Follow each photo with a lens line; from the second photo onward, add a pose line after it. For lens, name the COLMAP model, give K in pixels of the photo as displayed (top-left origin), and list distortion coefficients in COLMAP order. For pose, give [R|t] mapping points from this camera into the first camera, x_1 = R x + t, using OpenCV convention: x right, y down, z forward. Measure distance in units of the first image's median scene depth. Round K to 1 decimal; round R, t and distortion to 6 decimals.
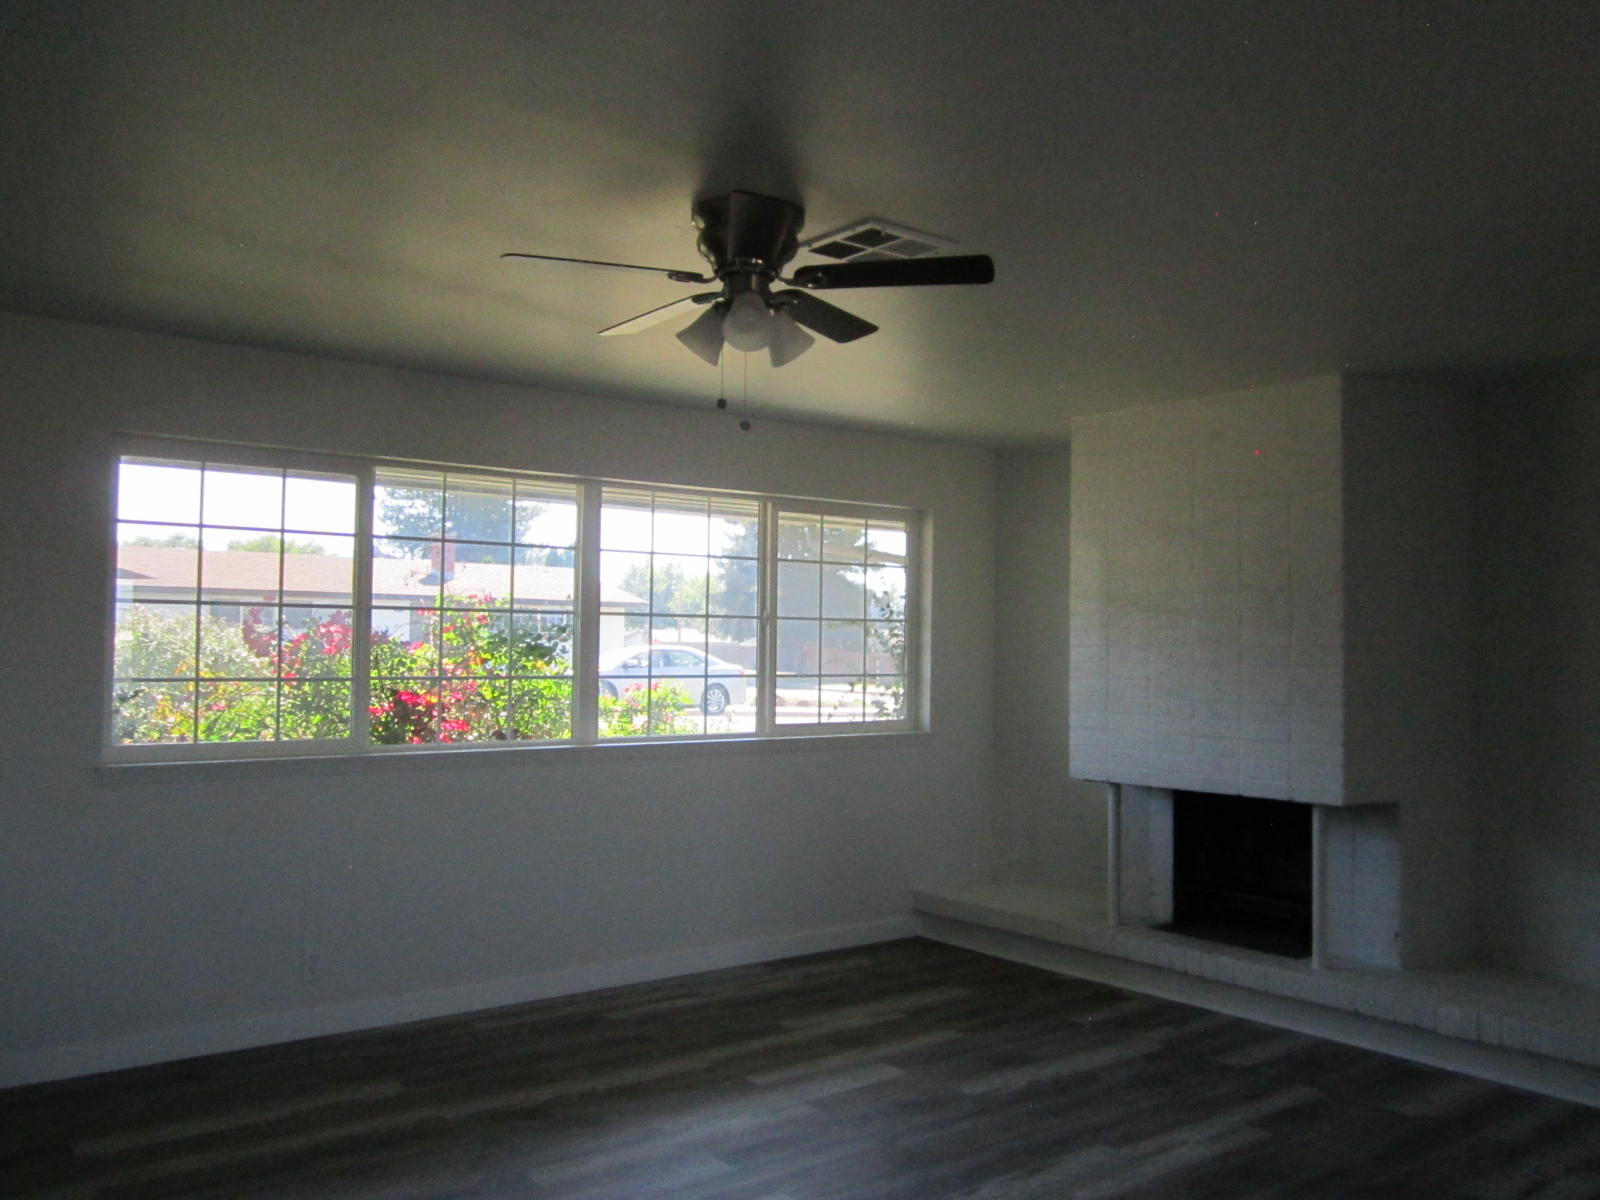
lens RADIAL K [[1340.5, 0, 777.3], [0, 1340.5, 597.2], [0, 0, 1]] dist [-0.049396, 0.031241]
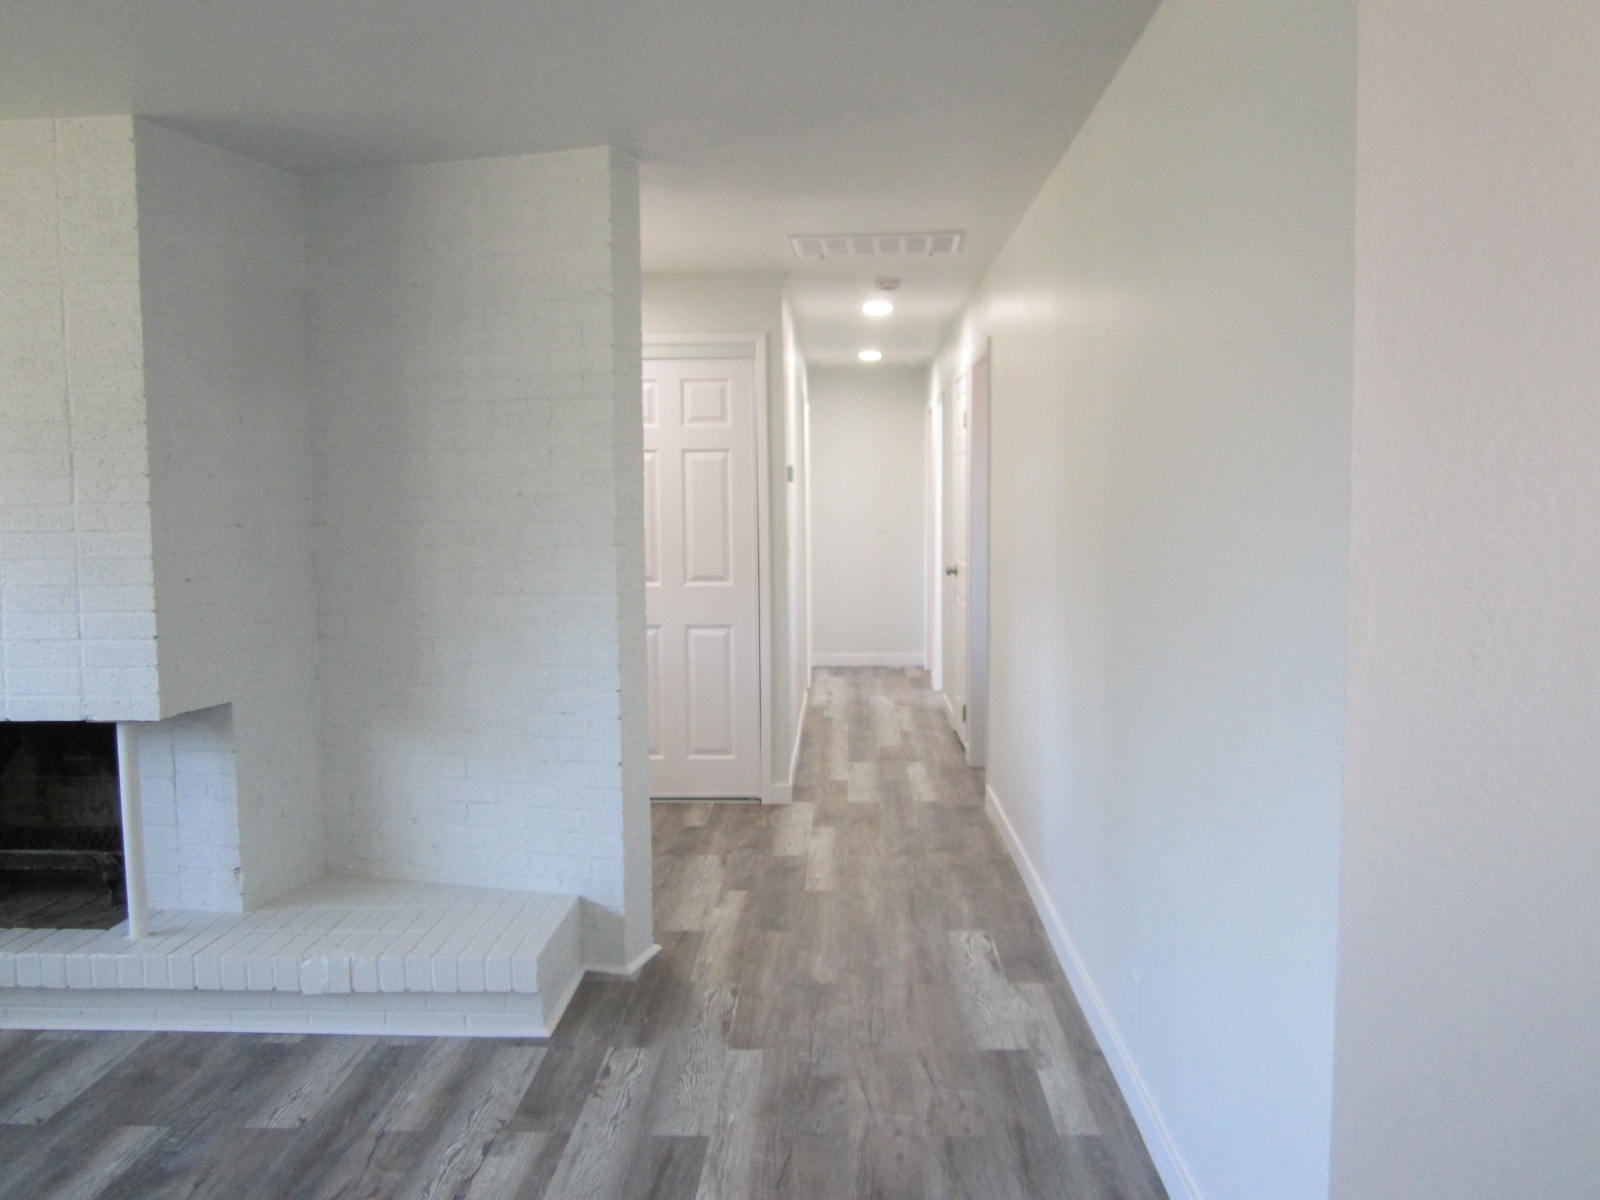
lens RADIAL K [[1340.5, 0, 794.4], [0, 1340.5, 597.9], [0, 0, 1]] dist [-0.049396, 0.031241]
pose [[0.639728, -0.078721, 0.764559, 0.083608], [-0.008643, 0.993941, 0.109571, 0.005692], [-0.768553, -0.076704, 0.635172, 0.239759]]
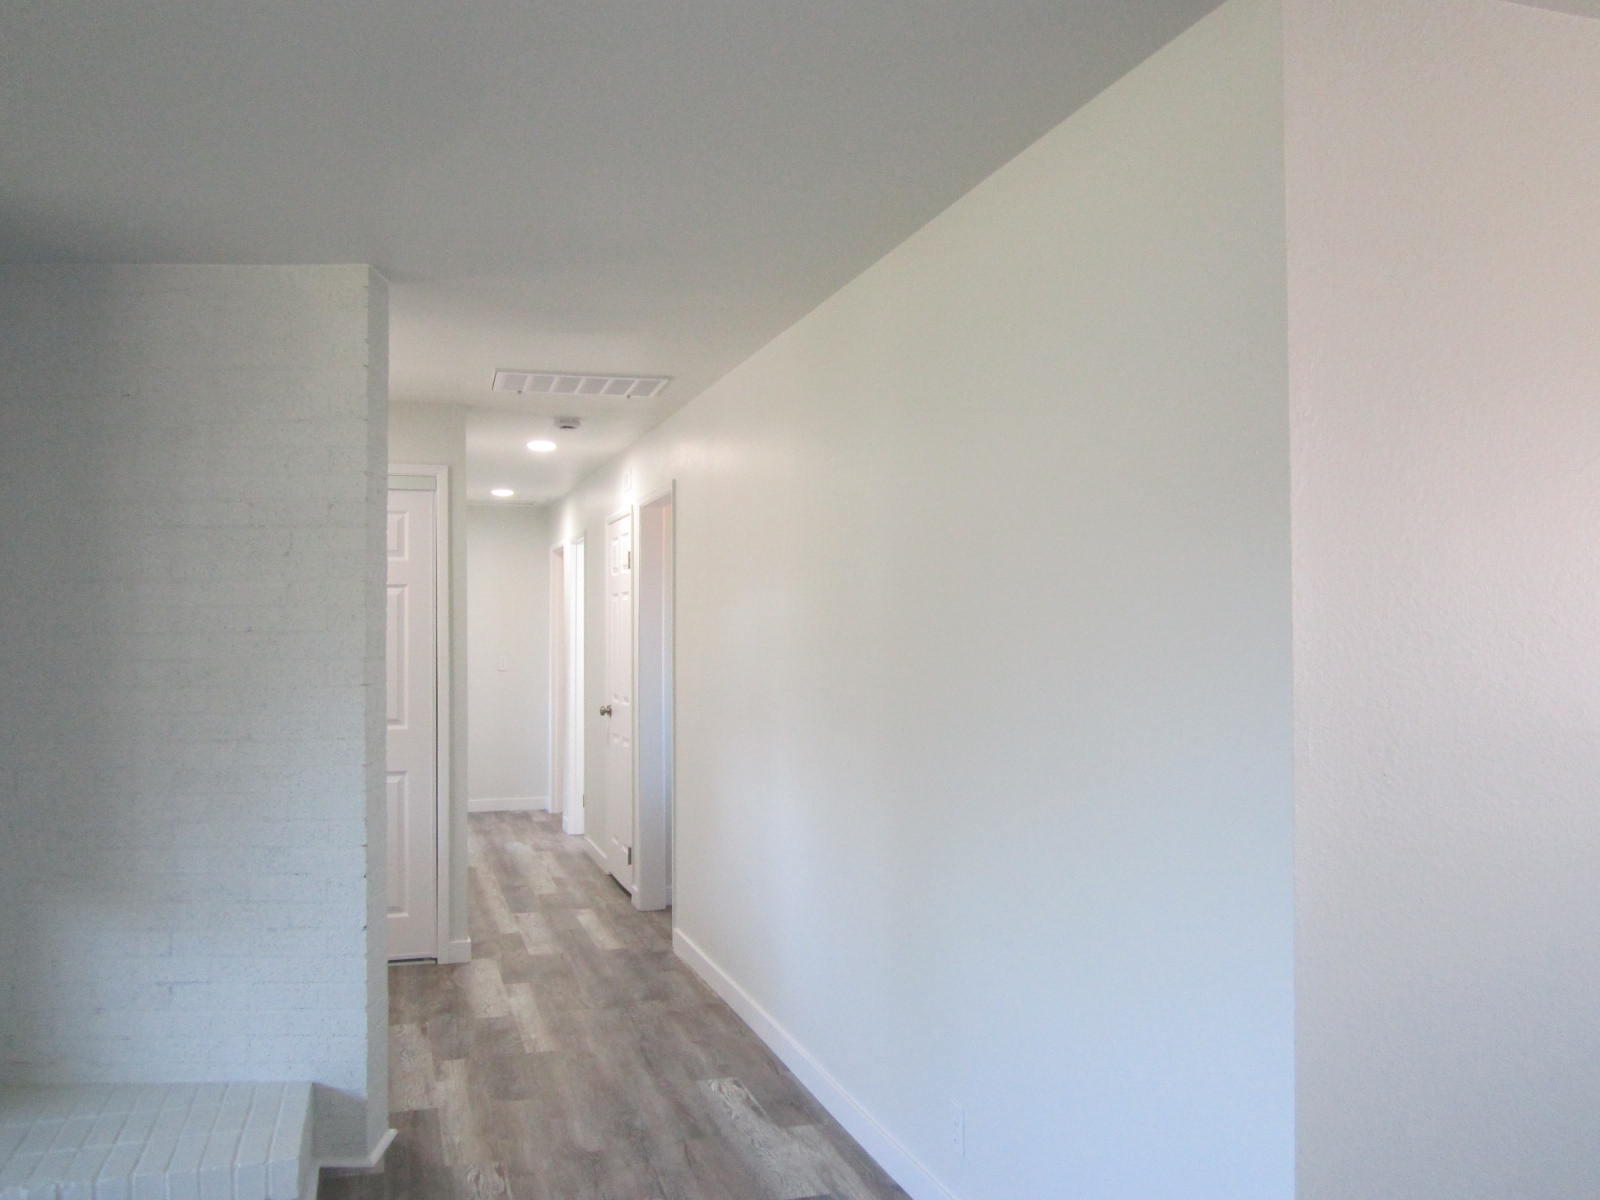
lens RADIAL K [[1340.5, 0, 798.5], [0, 1340.5, 597.5], [0, 0, 1]] dist [-0.049396, 0.031241]
pose [[0.344837, 0.009848, 0.938611, 0.028930], [-0.025404, 0.999677, -0.001155, 0.008606], [-0.938319, -0.023446, 0.344976, 0.343906]]
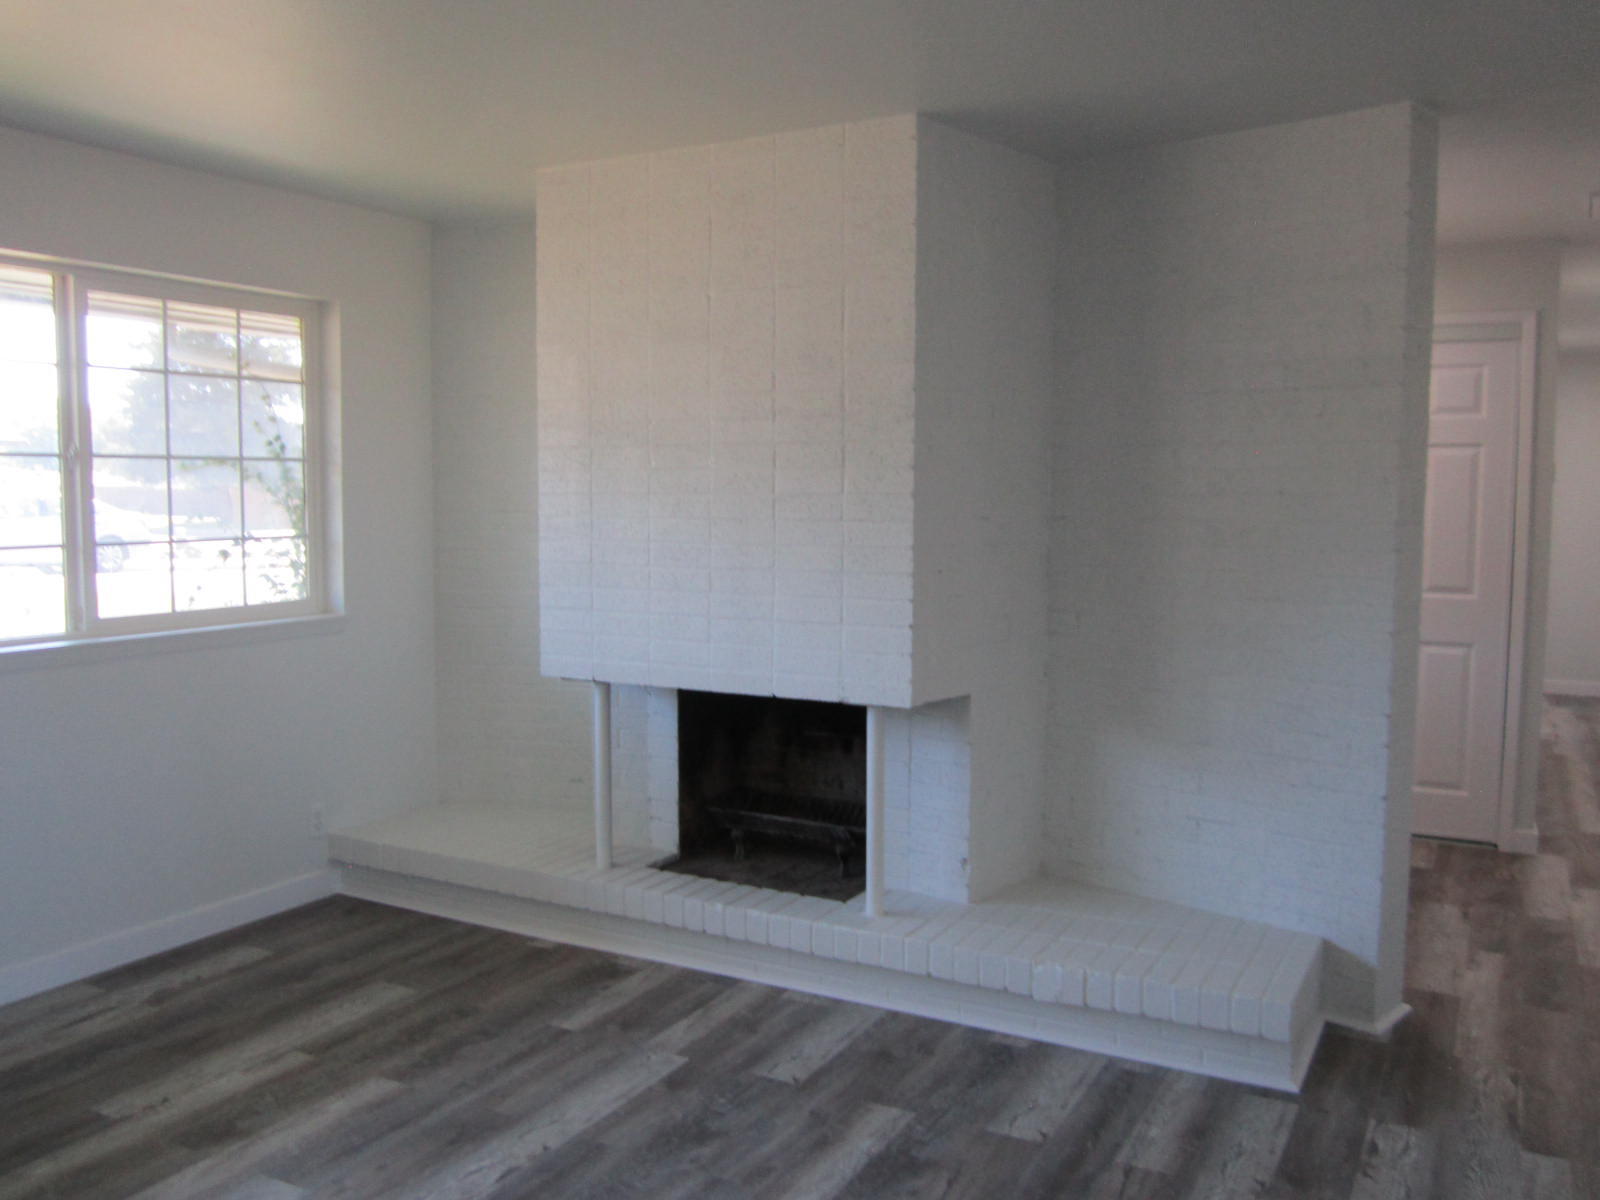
lens RADIAL K [[1340.5, 0, 795.1], [0, 1340.5, 598.9], [0, 0, 1]] dist [-0.049396, 0.031241]
pose [[0.914362, -0.041220, 0.402793, 0.057427], [-0.007648, 0.992869, 0.118965, 0.006148], [-0.404825, -0.111857, 0.907527, 0.310214]]
